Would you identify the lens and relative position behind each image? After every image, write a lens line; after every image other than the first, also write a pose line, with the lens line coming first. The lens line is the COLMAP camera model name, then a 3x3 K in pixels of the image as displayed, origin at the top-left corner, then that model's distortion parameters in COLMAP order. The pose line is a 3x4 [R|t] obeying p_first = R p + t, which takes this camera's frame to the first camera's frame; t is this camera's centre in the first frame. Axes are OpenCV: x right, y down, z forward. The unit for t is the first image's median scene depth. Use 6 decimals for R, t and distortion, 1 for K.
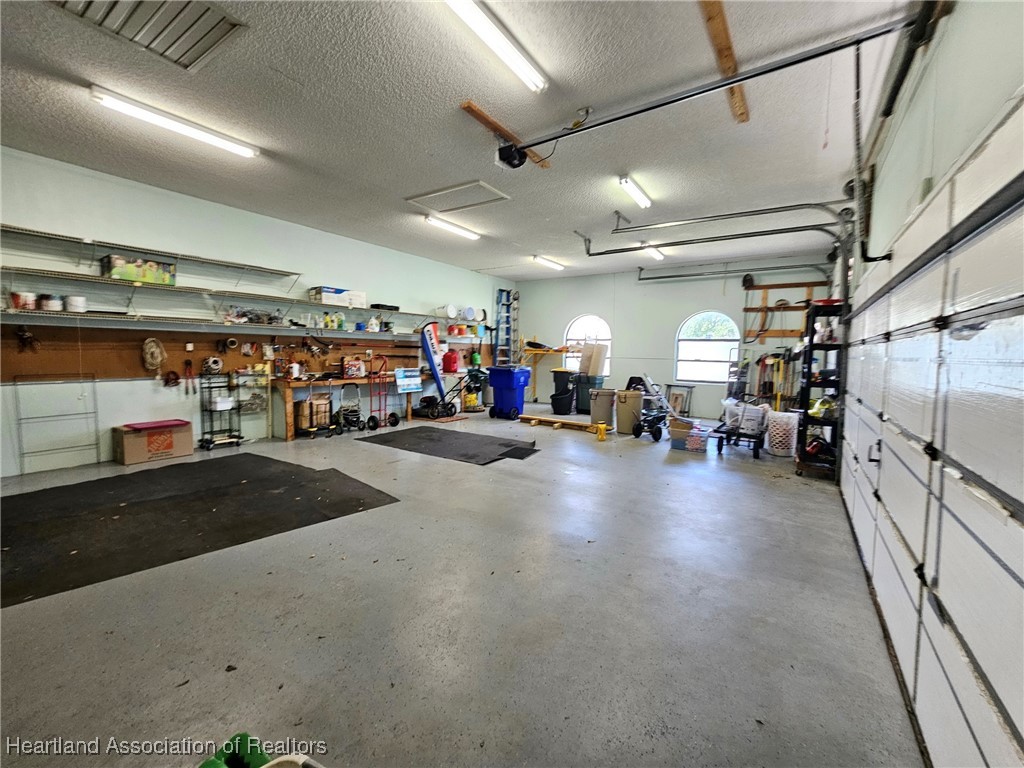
lens RADIAL K [[416.8, 0, 512.0], [0, 416.8, 384.0], [0, 0, 1]] dist [-0.000525, 0.000145]
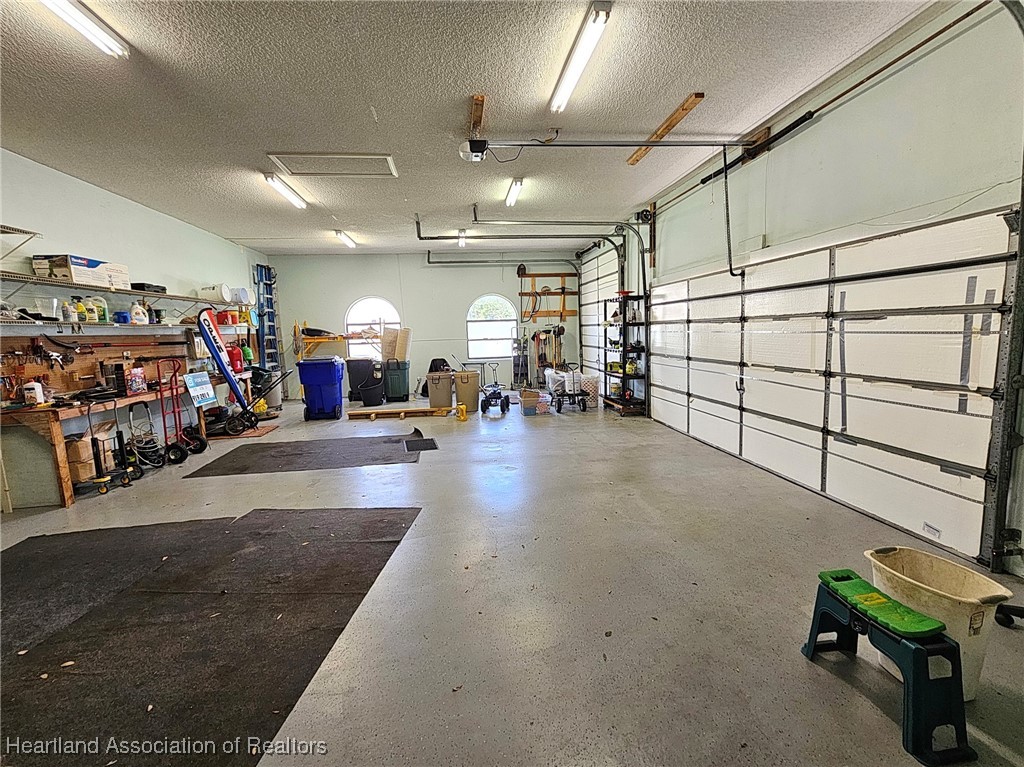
lens RADIAL K [[443.7, 0, 512.0], [0, 443.7, 383.5], [0, 0, 1]] dist [-0.002092, -0.000168]
pose [[0.765048, -0.119919, 0.632710, -0.328692], [0.096322, 0.992765, 0.071693, -0.021547], [-0.636729, 0.006095, 0.771063, 0.050606]]
